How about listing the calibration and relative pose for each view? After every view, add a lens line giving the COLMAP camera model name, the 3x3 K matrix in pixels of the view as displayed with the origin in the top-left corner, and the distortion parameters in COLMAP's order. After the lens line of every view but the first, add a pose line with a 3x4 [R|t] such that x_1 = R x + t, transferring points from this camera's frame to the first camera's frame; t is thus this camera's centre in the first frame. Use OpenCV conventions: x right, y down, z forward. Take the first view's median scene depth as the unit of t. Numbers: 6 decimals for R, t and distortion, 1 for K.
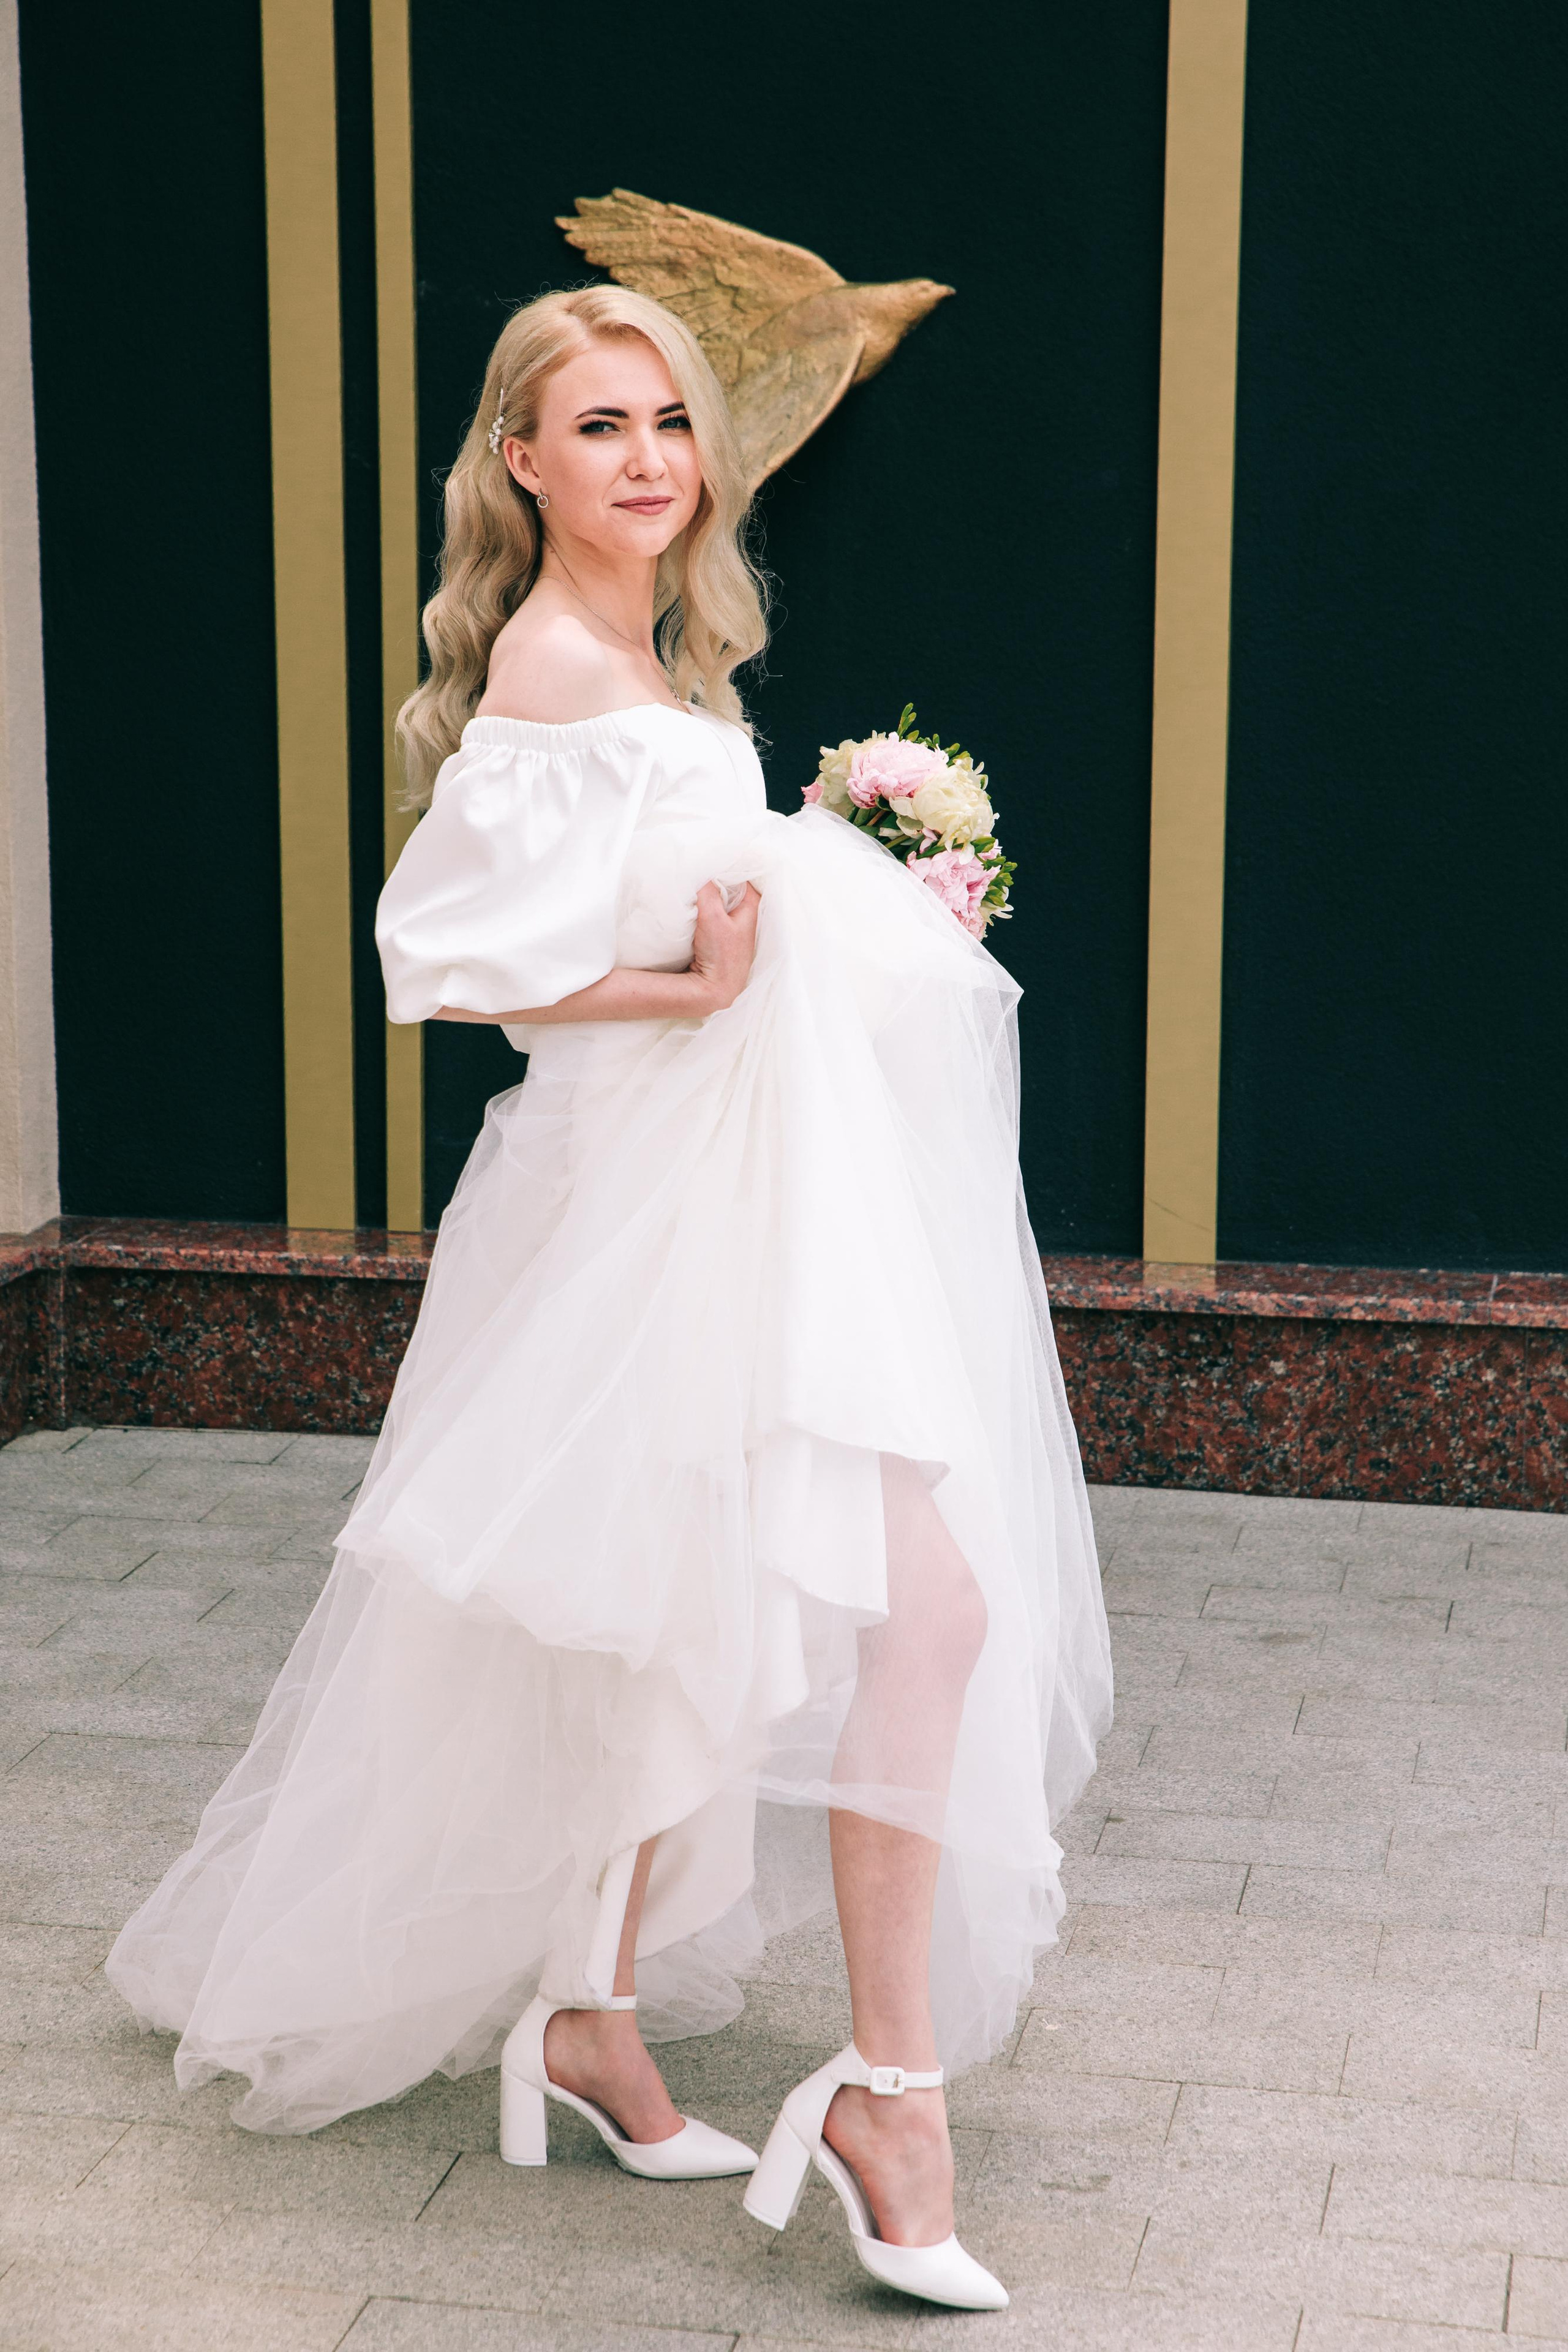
lens RADIAL K [[4589.9, 0, 795.7], [0, 4589.9, 1139.7], [0, 0, 1]] dist [0.252641, 0.000000]
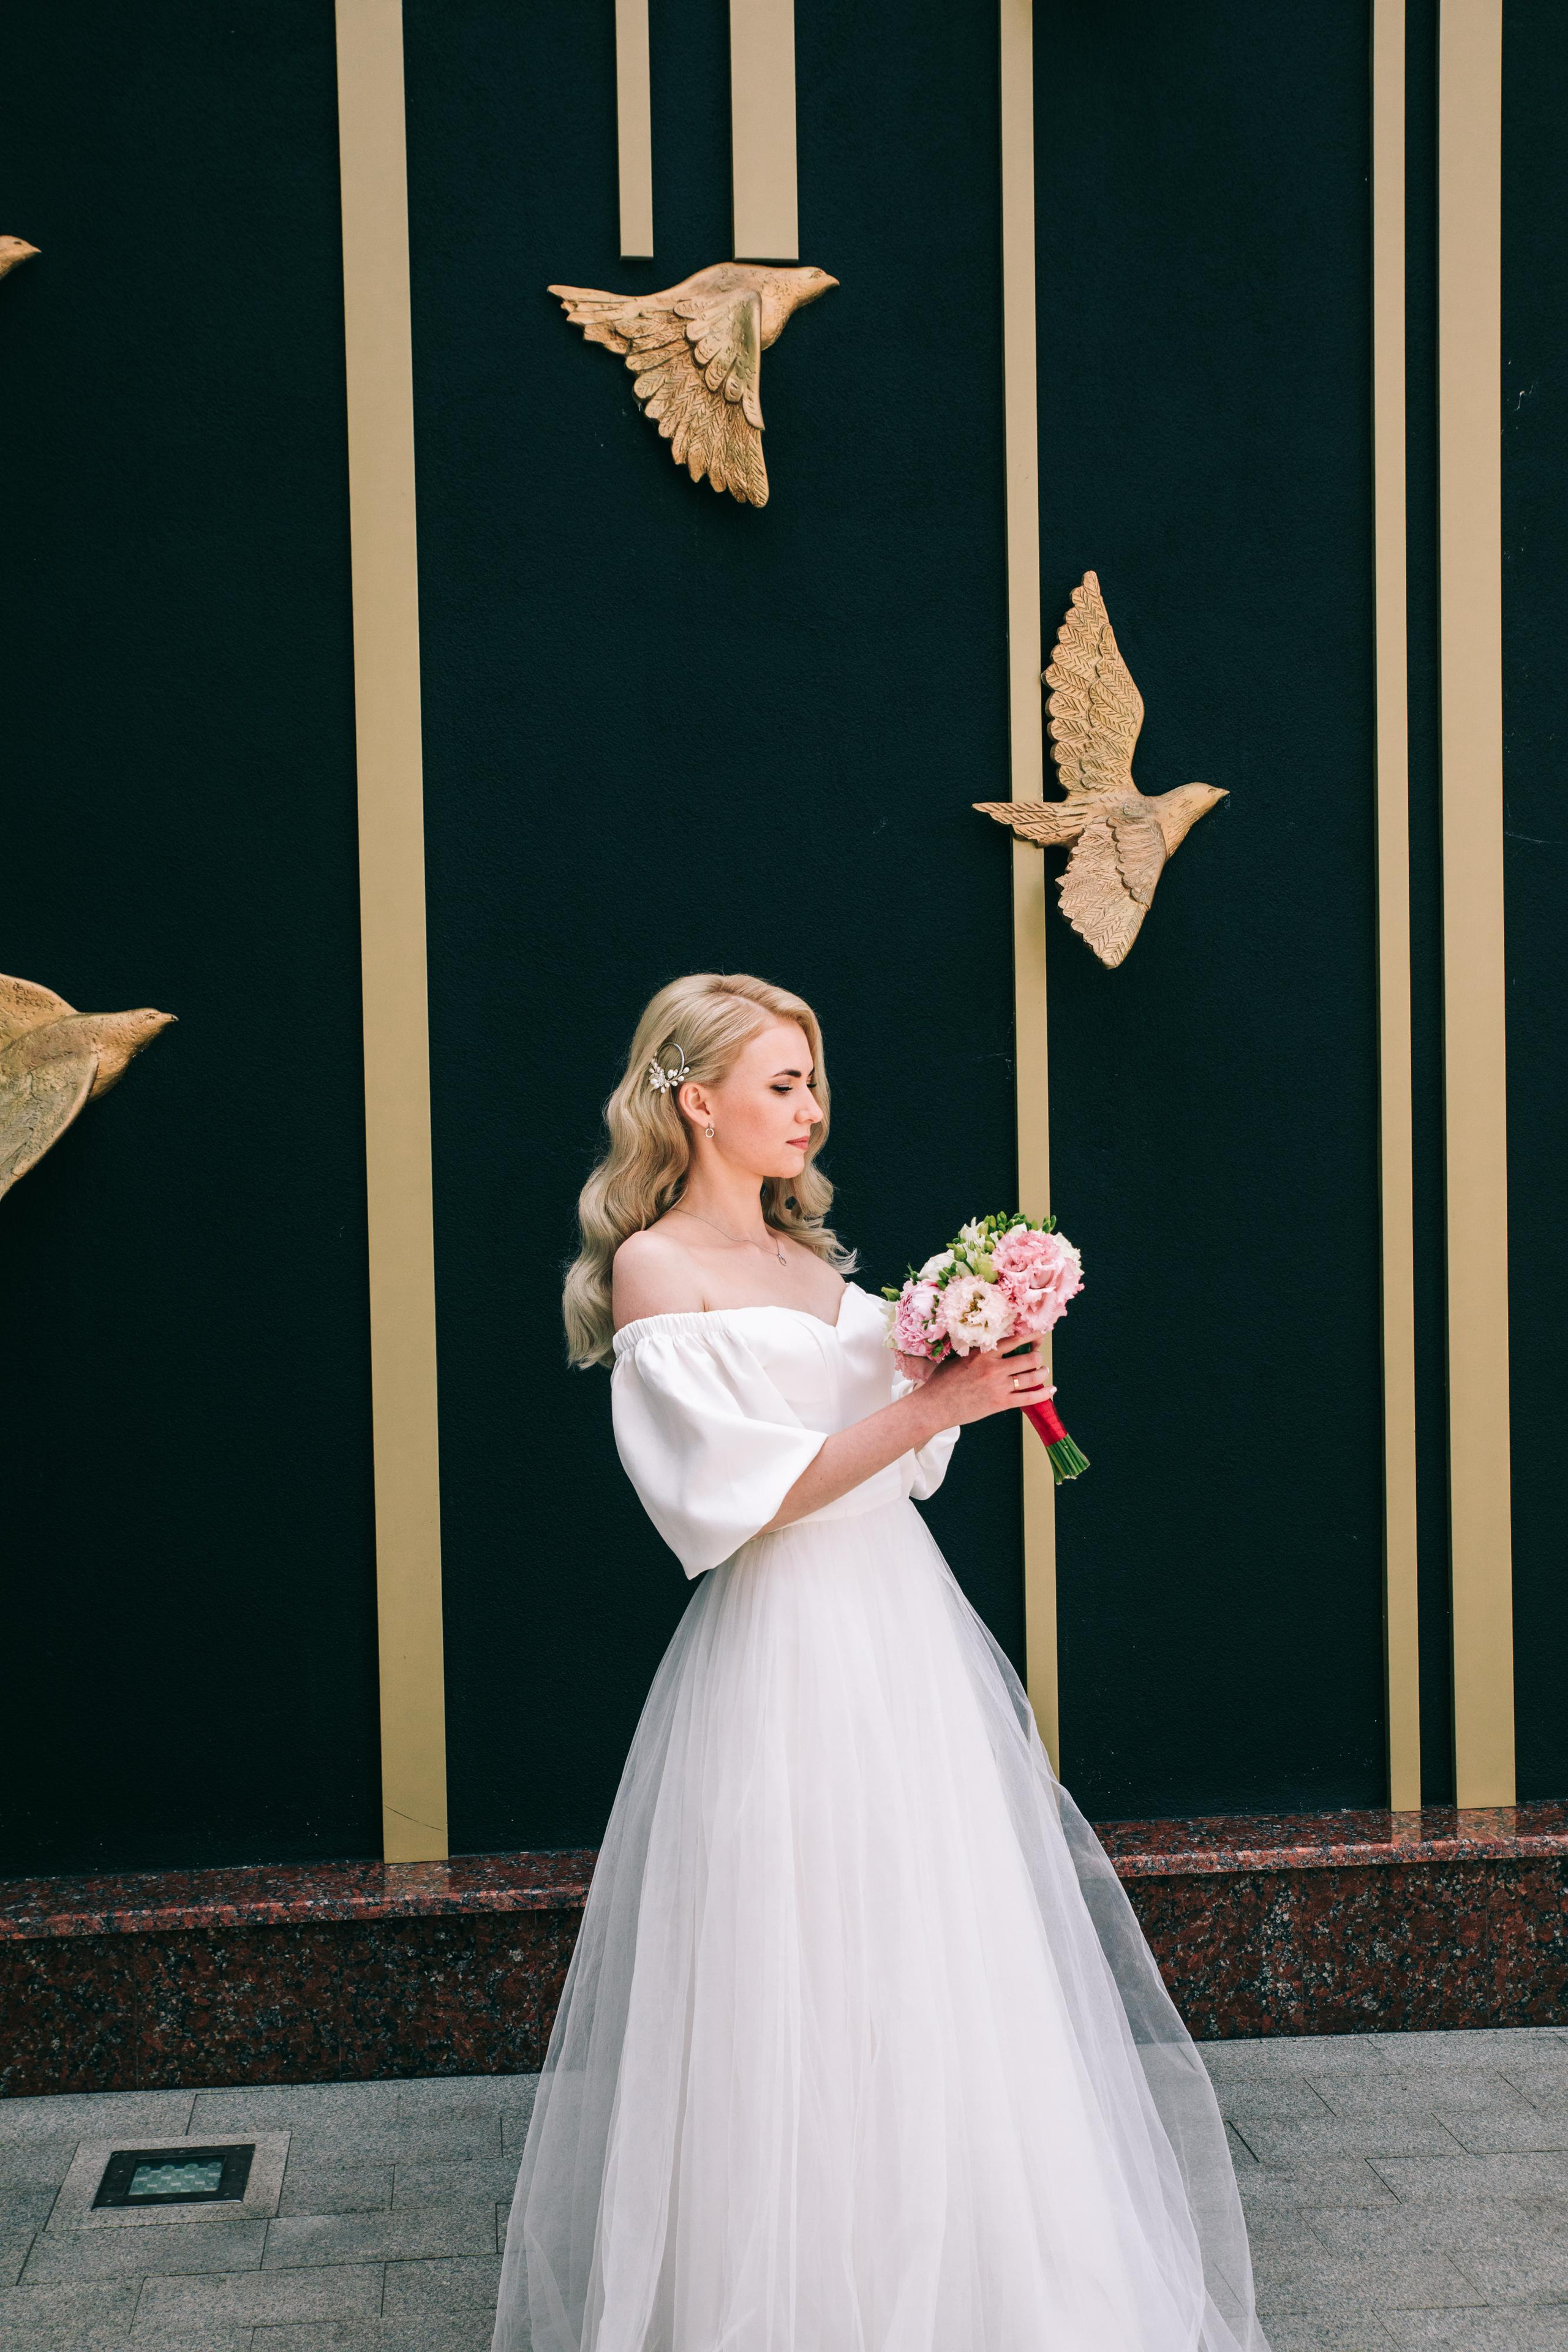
lens RADIAL K [[2684.8, 0, 753.7], [0, 2684.8, 1178.5], [0, 0, 1]] dist [0.045308, 0.000000]
pose [[0.955781, -0.033114, 0.292210, -0.025048], [0.073135, 0.989188, -0.127117, -0.049480], [-0.284841, 0.142867, 0.947869, 0.335999]]
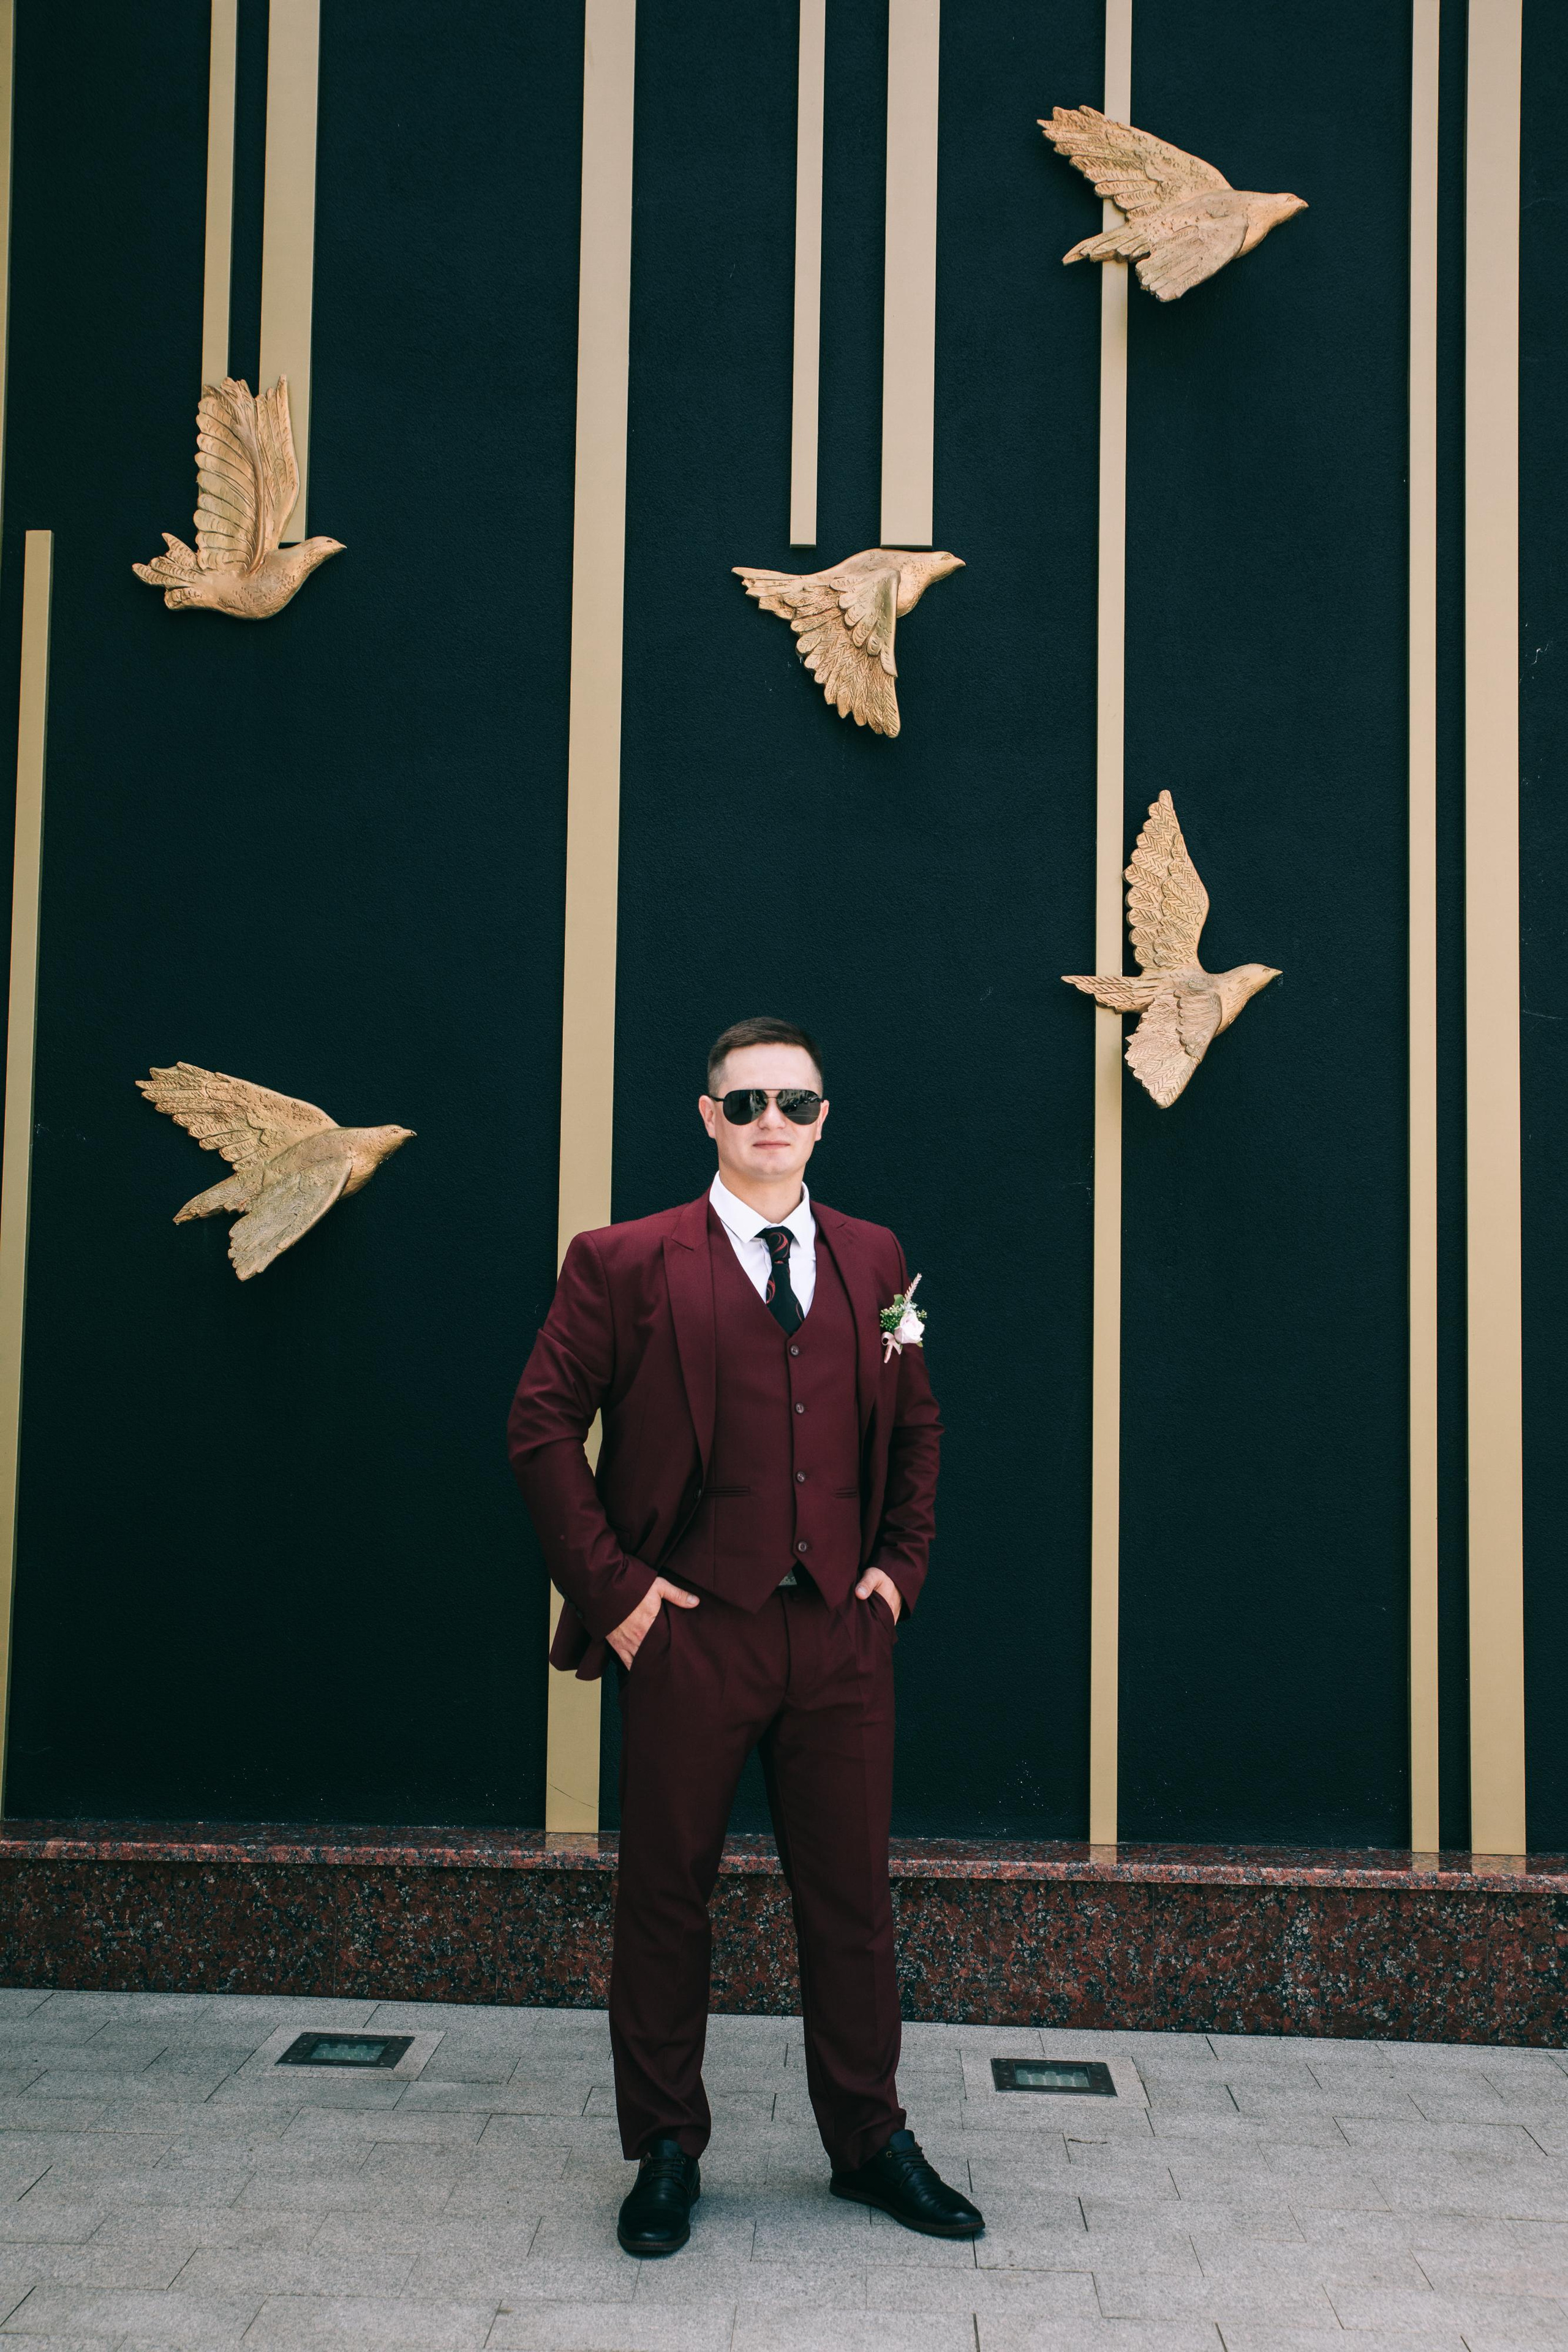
lens RADIAL K [[2496.3, 0, 766.7], [0, 2496.3, 1187.3], [0, 0, 1]] dist [0.027812, 0.000000]
pose [[0.988488, 0.022291, 0.149649, 0.025943], [0.013271, 0.972502, -0.232516, 0.014323], [-0.150717, 0.231825, 0.961011, 0.242389]]
